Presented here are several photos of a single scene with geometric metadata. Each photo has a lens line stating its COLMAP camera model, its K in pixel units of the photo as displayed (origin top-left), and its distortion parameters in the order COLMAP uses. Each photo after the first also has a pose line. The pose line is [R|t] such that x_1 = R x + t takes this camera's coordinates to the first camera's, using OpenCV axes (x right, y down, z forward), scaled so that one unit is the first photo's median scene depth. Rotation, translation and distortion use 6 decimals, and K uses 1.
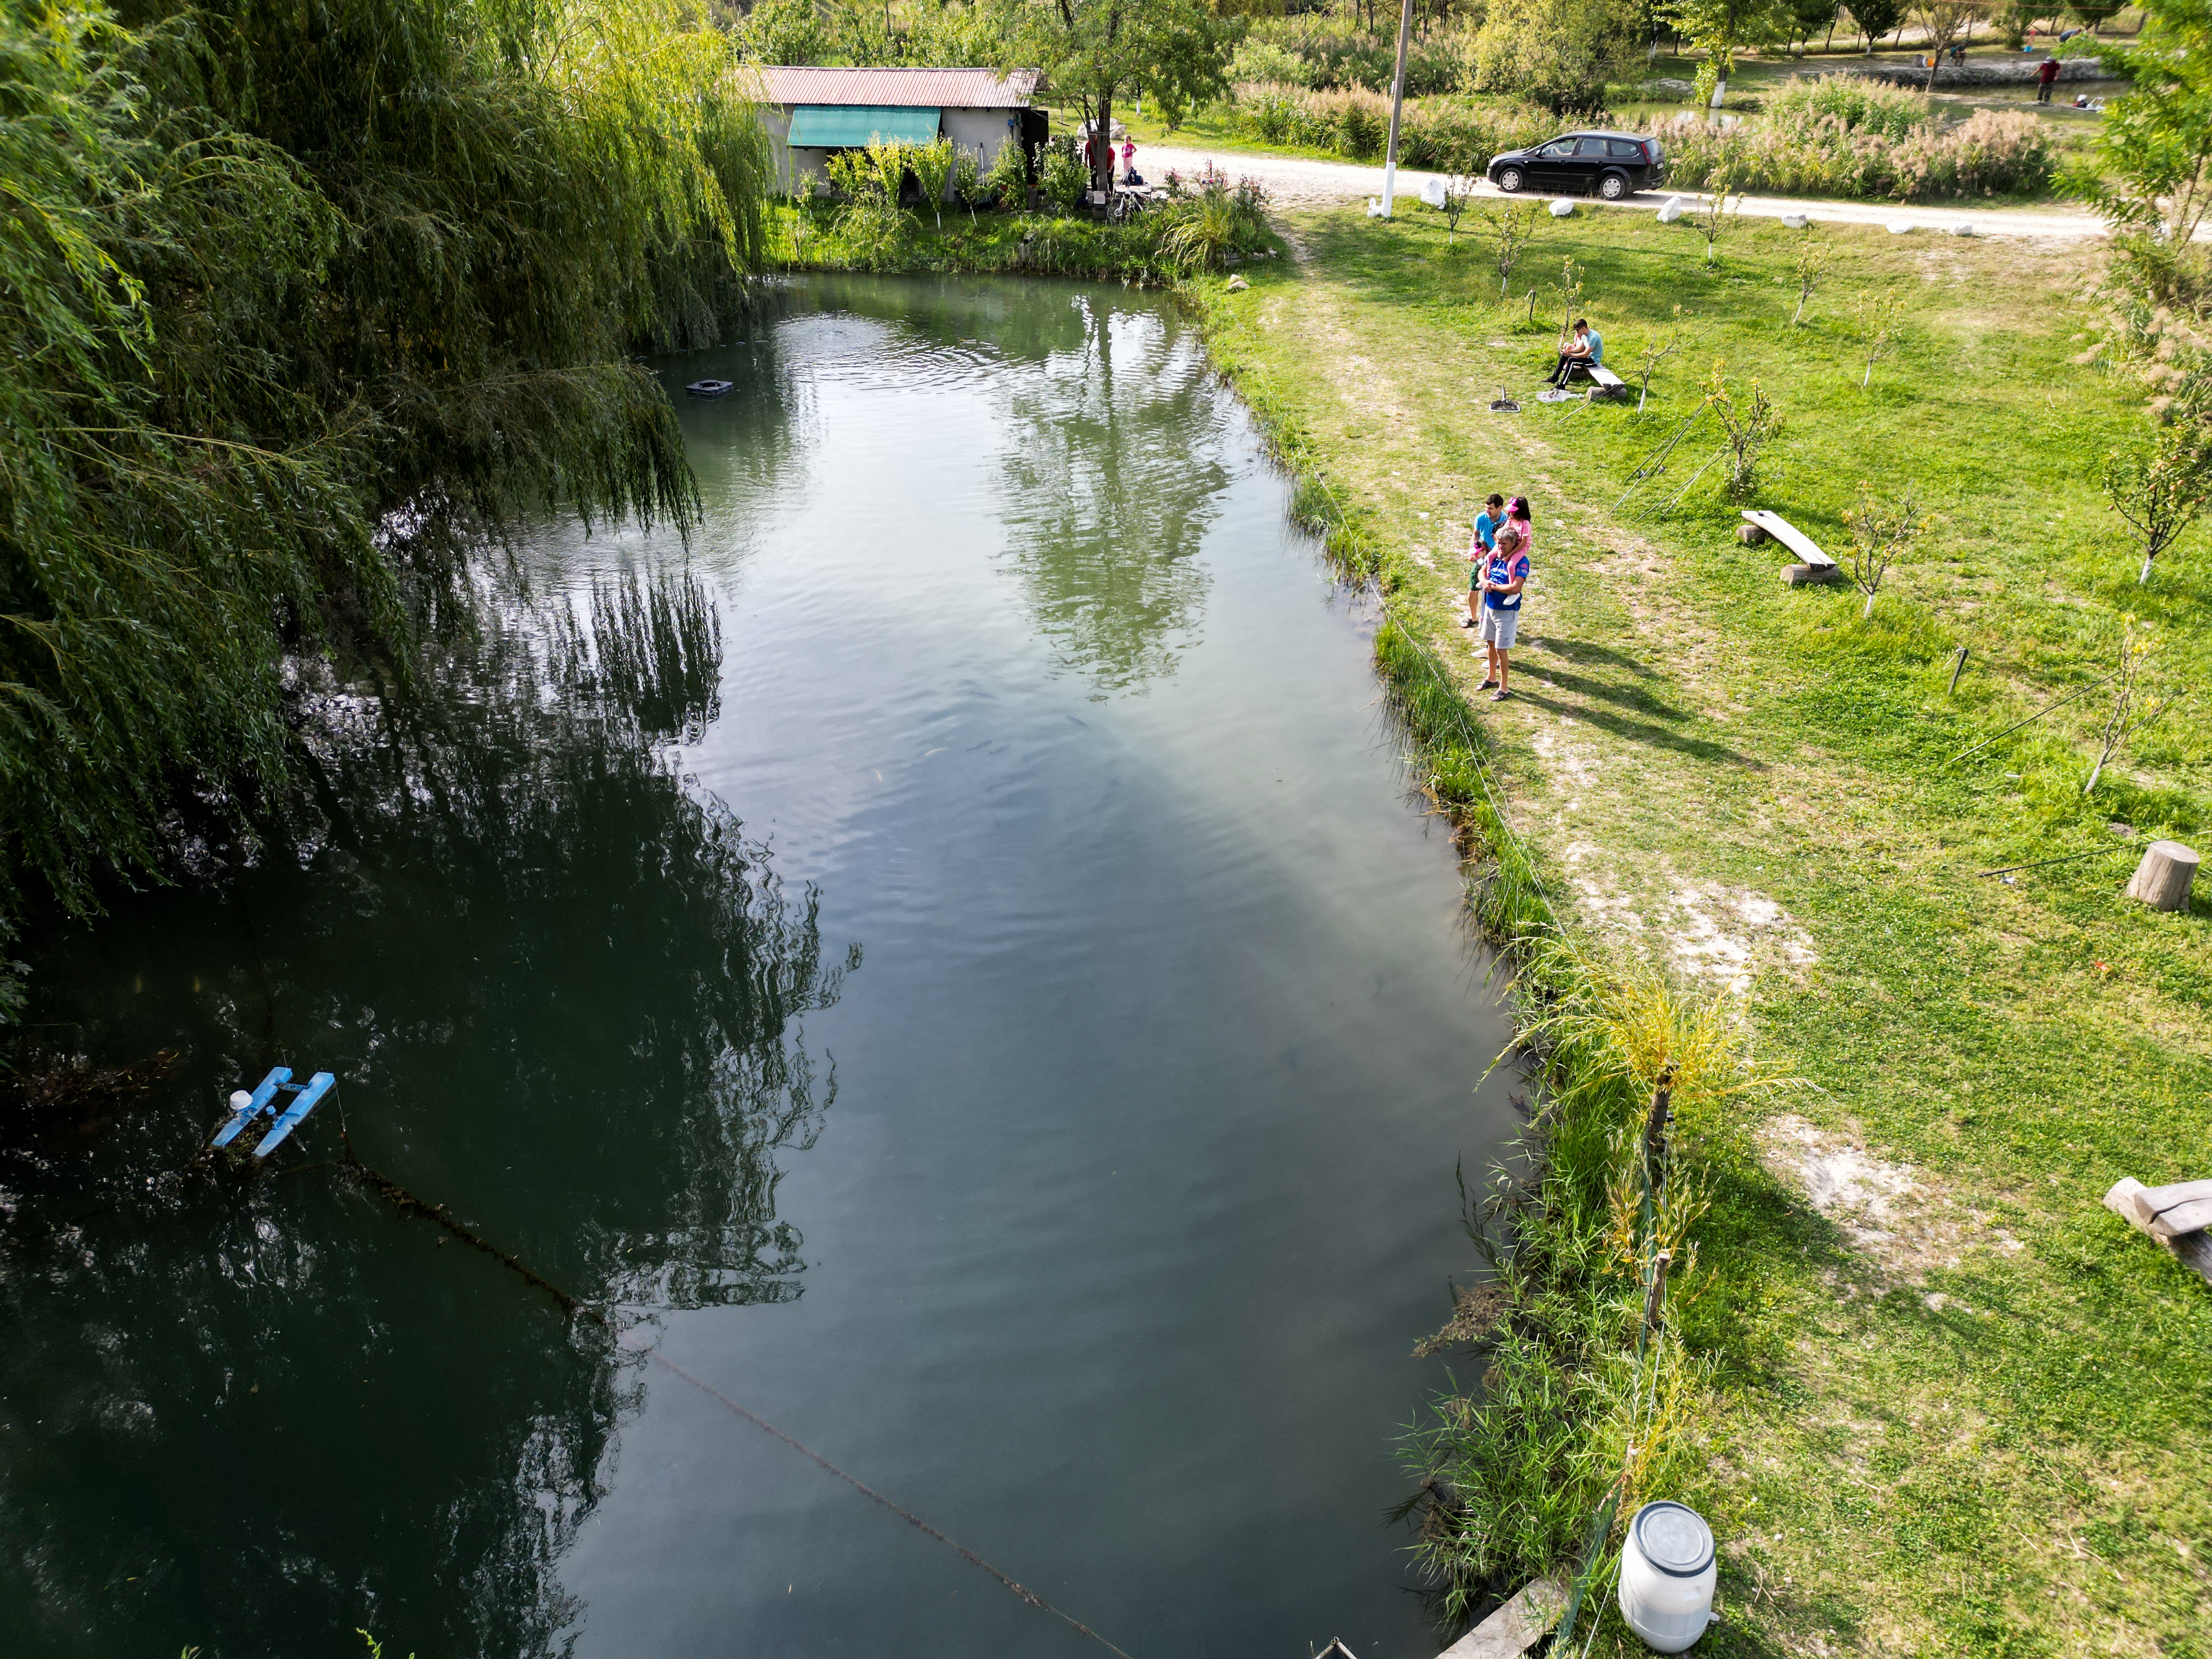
lens RADIAL K [[1474.4, 0, 1106.0], [0, 1474.4, 829.5], [0, 0, 1]] dist [0.042890, -0.000254]
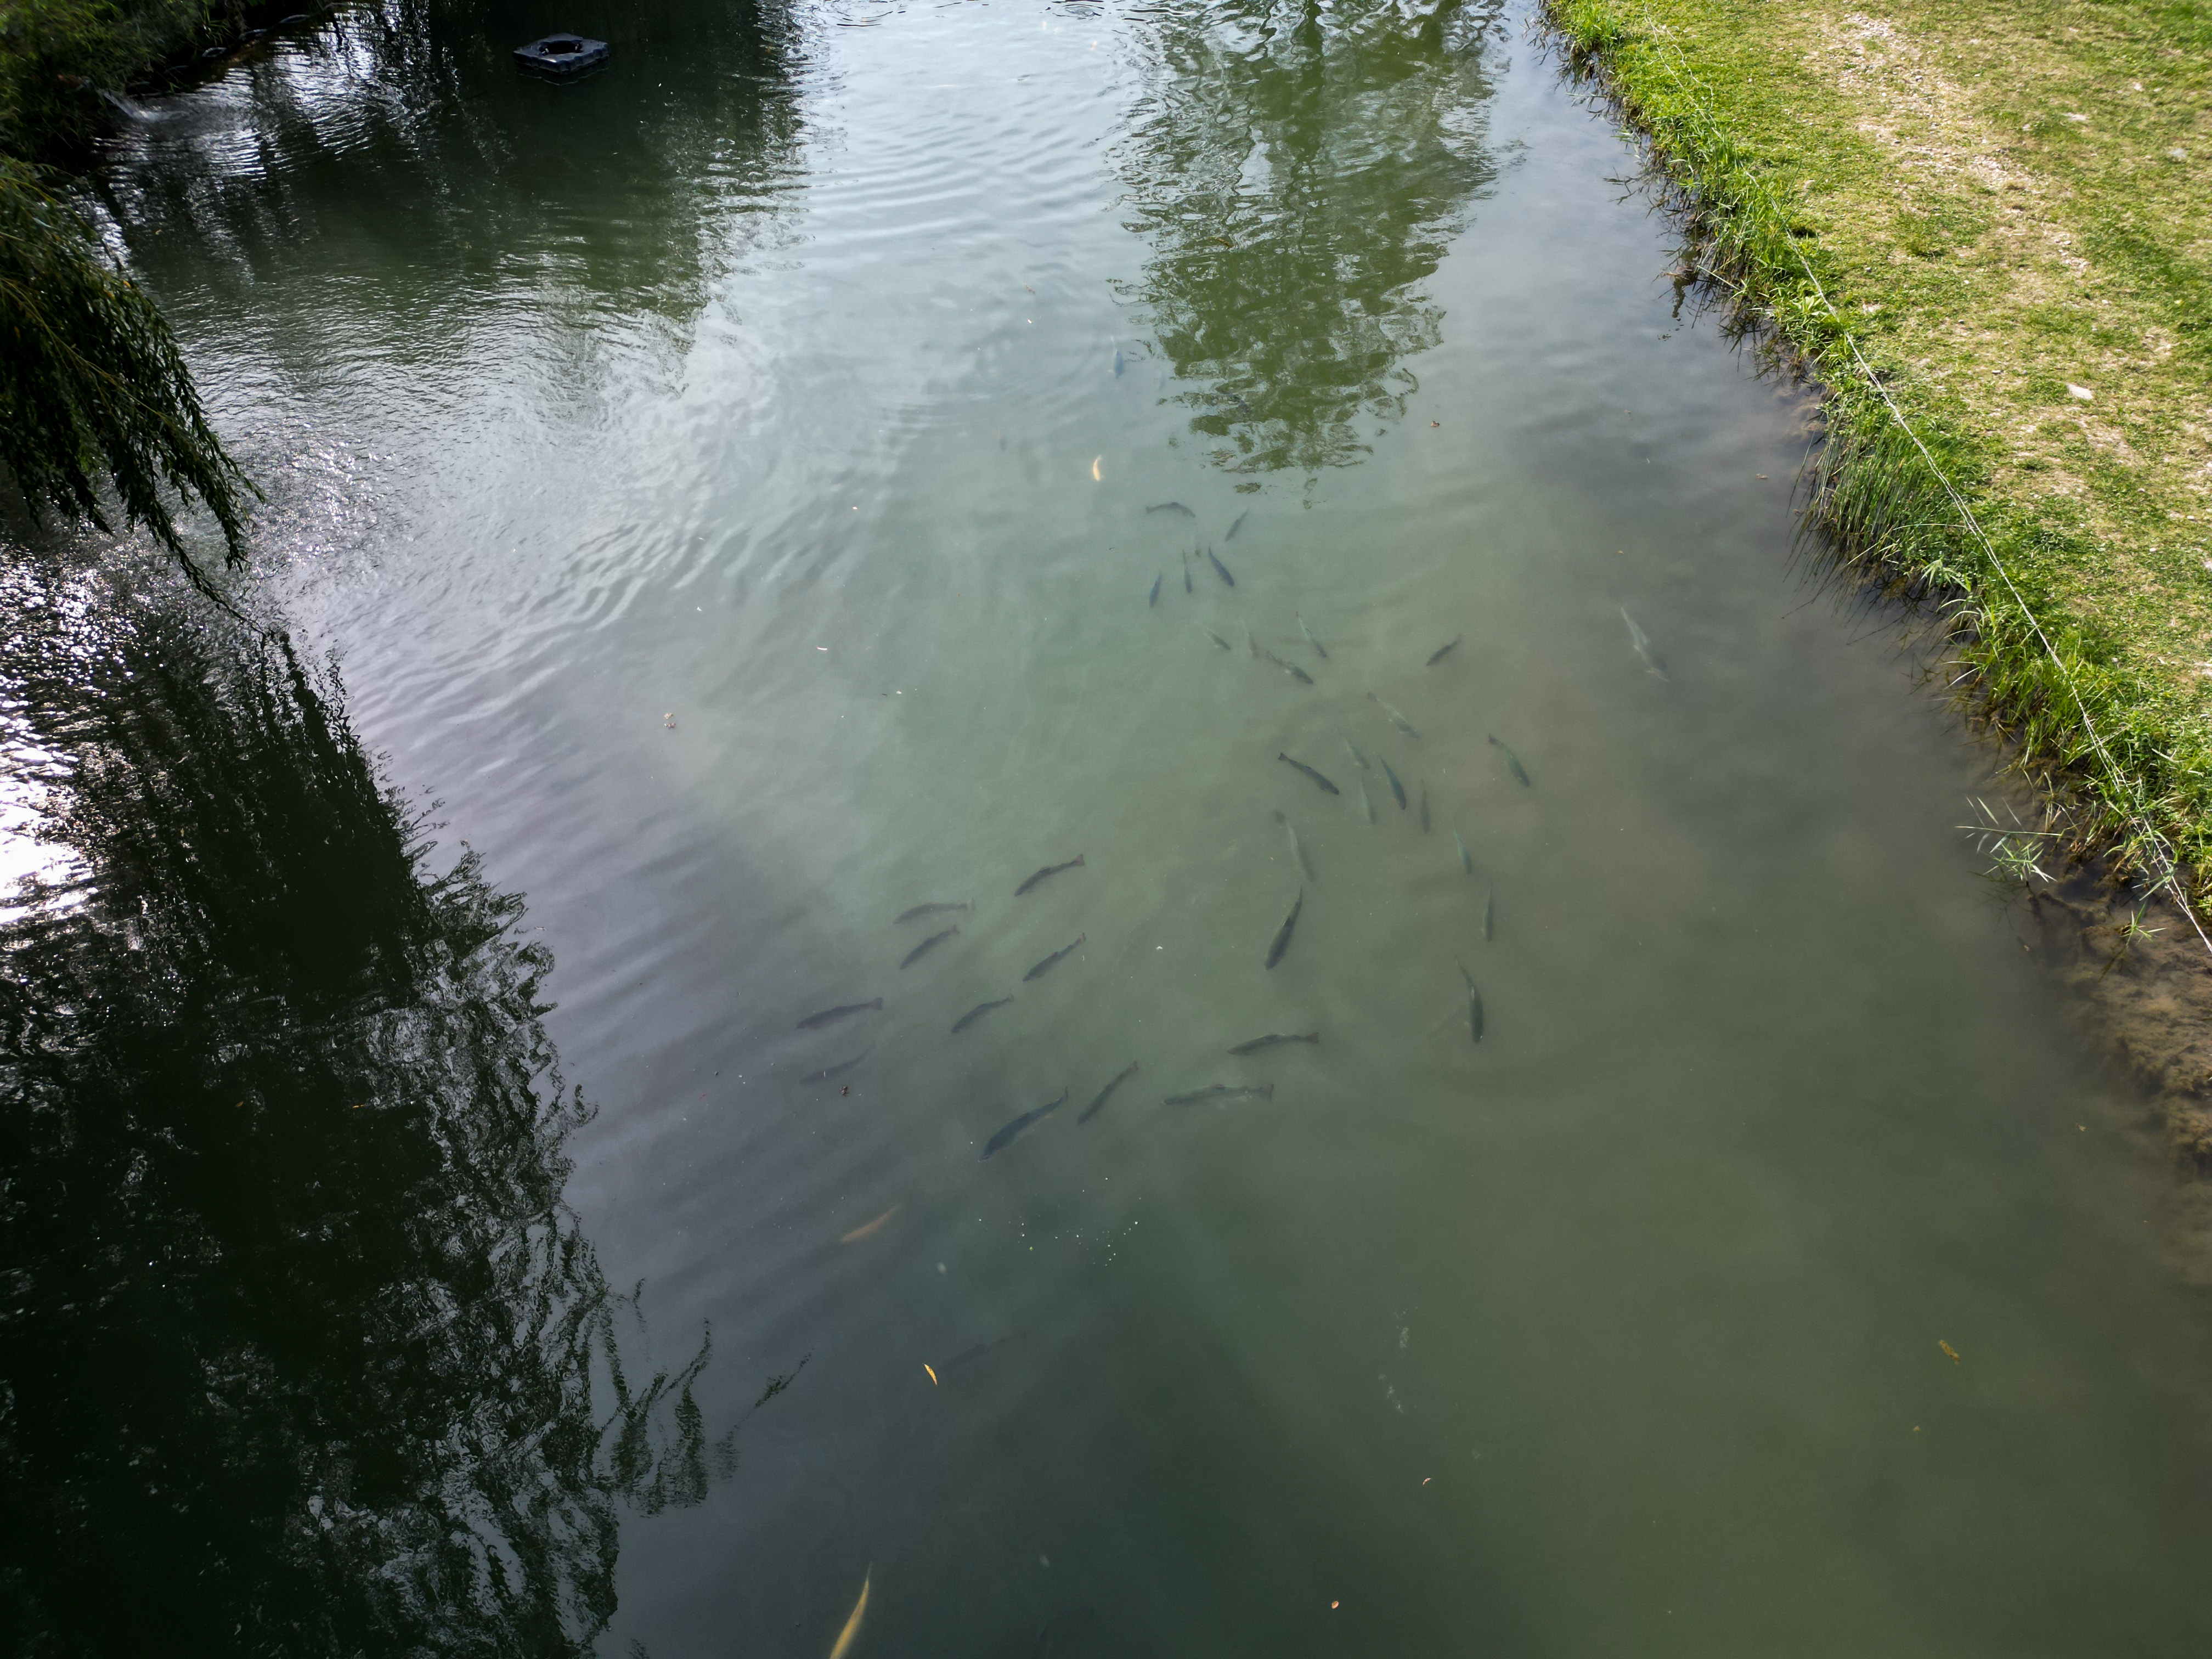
lens RADIAL K [[1474.4, 0, 1106.0], [0, 1474.4, 829.5], [0, 0, 1]] dist [0.042890, -0.000254]
pose [[0.994807, 0.079444, -0.063616, -0.034741], [-0.061654, 0.967721, 0.244367, -0.185341], [0.080976, -0.239176, 0.967594, 0.481259]]
